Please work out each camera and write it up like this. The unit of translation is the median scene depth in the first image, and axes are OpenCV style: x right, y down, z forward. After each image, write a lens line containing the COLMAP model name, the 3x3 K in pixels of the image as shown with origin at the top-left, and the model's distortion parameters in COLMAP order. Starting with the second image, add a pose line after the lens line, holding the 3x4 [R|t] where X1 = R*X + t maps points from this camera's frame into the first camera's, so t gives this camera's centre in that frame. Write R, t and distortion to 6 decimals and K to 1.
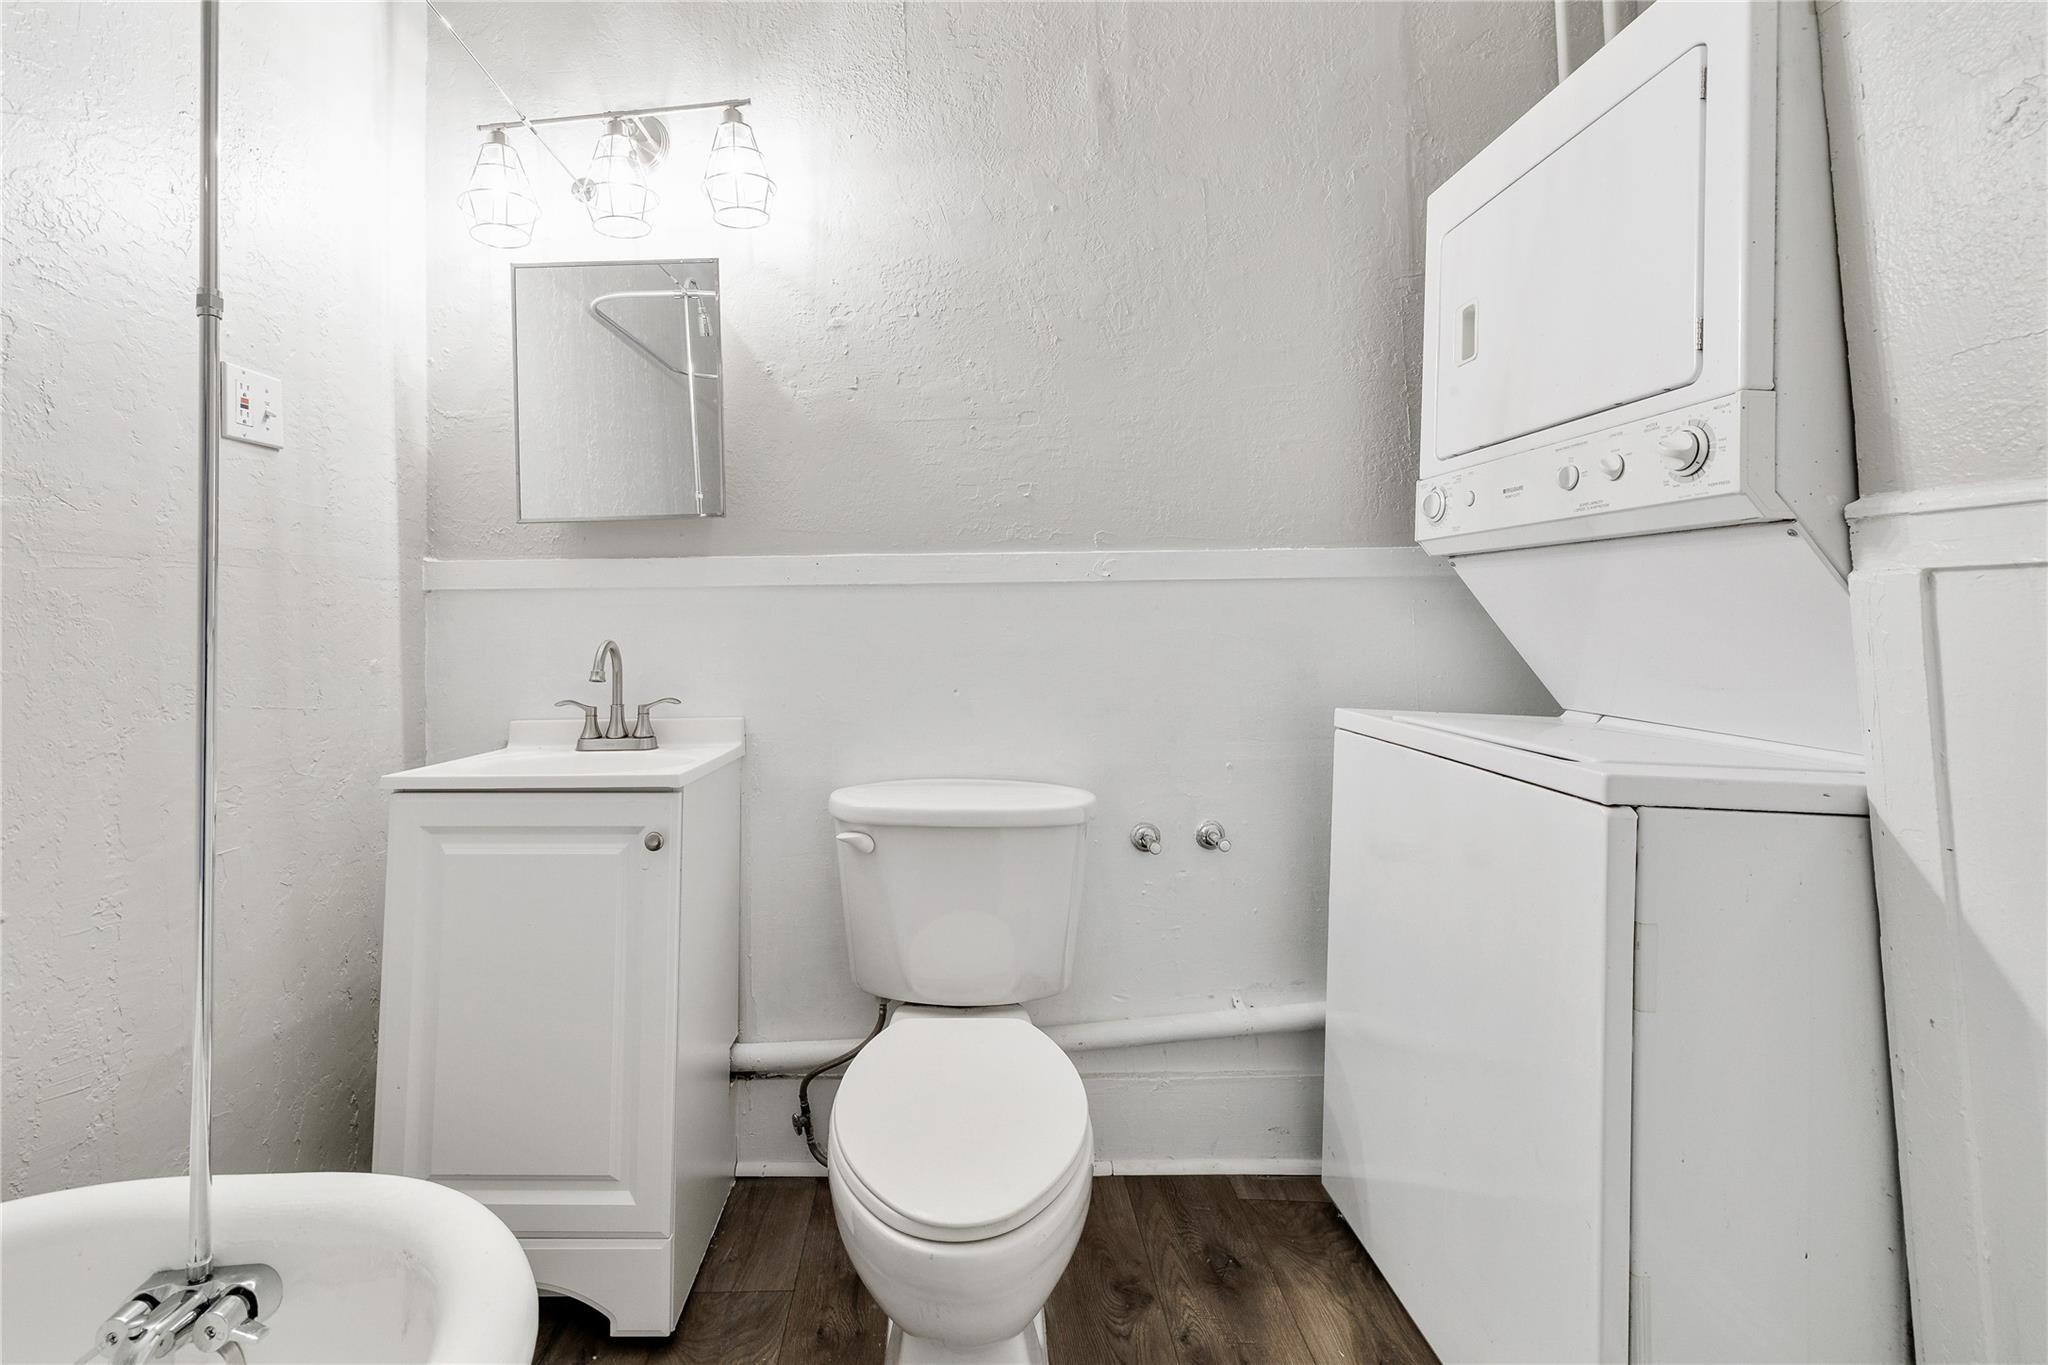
lens RADIAL K [[880.6, 0, 991.0], [0, 880.6, 622.9], [0, 0, 1]] dist [-0.001099, 0.000953]
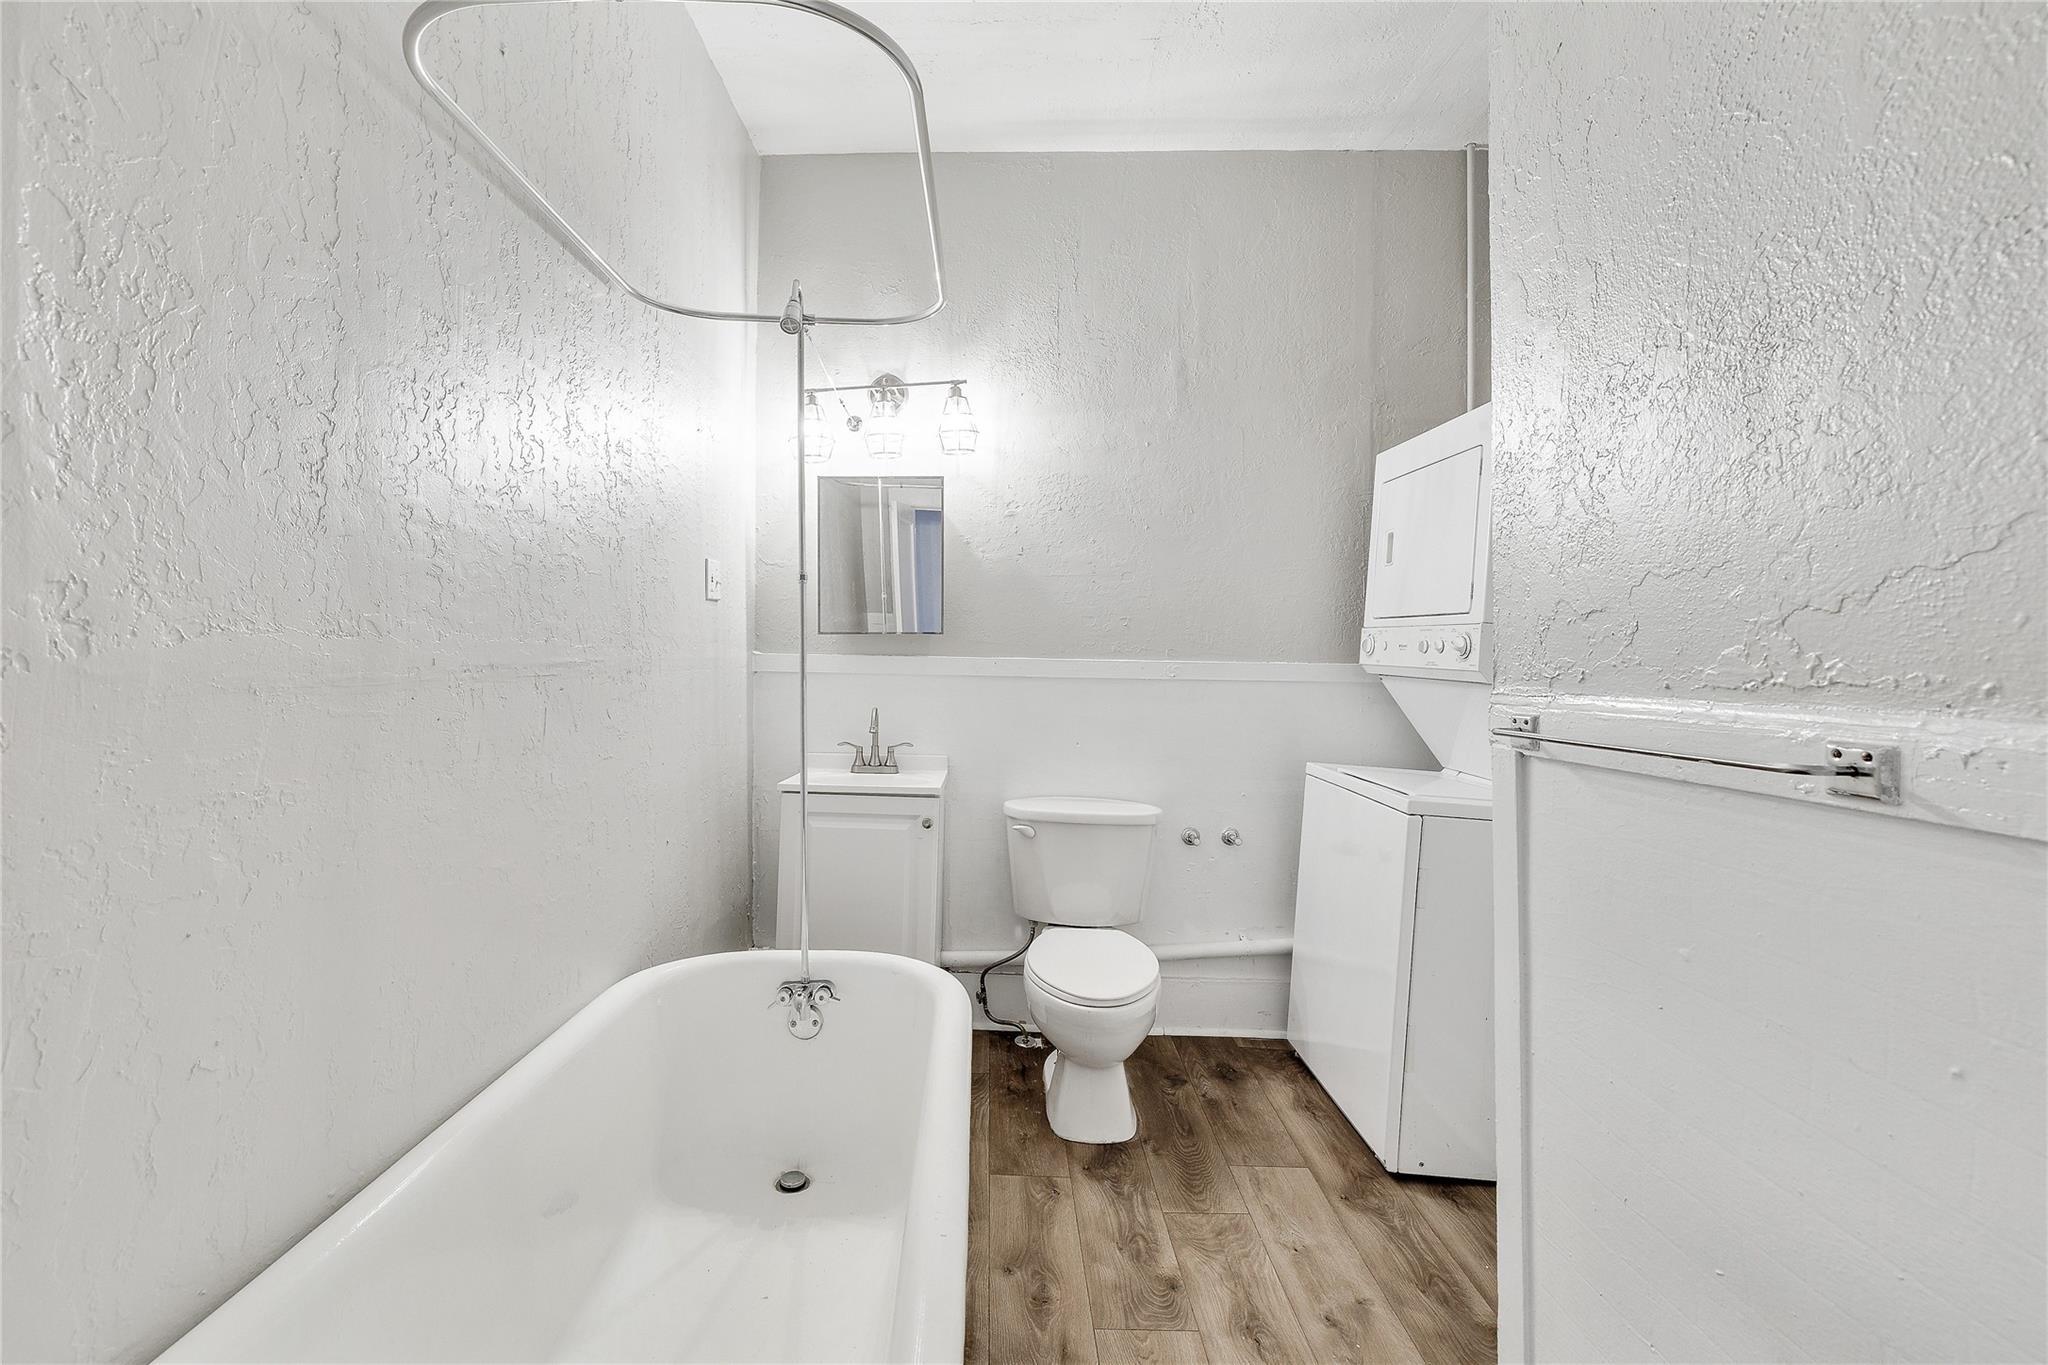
lens RADIAL K [[880.6, 0, 1027.6], [0, 880.6, 680.7], [0, 0, 1]] dist [-0.001099, 0.000953]
pose [[0.999483, 0.031833, -0.004510, -0.136650], [-0.031694, 0.999105, 0.028009, -0.086936], [0.005398, -0.027852, 0.999597, -0.665093]]
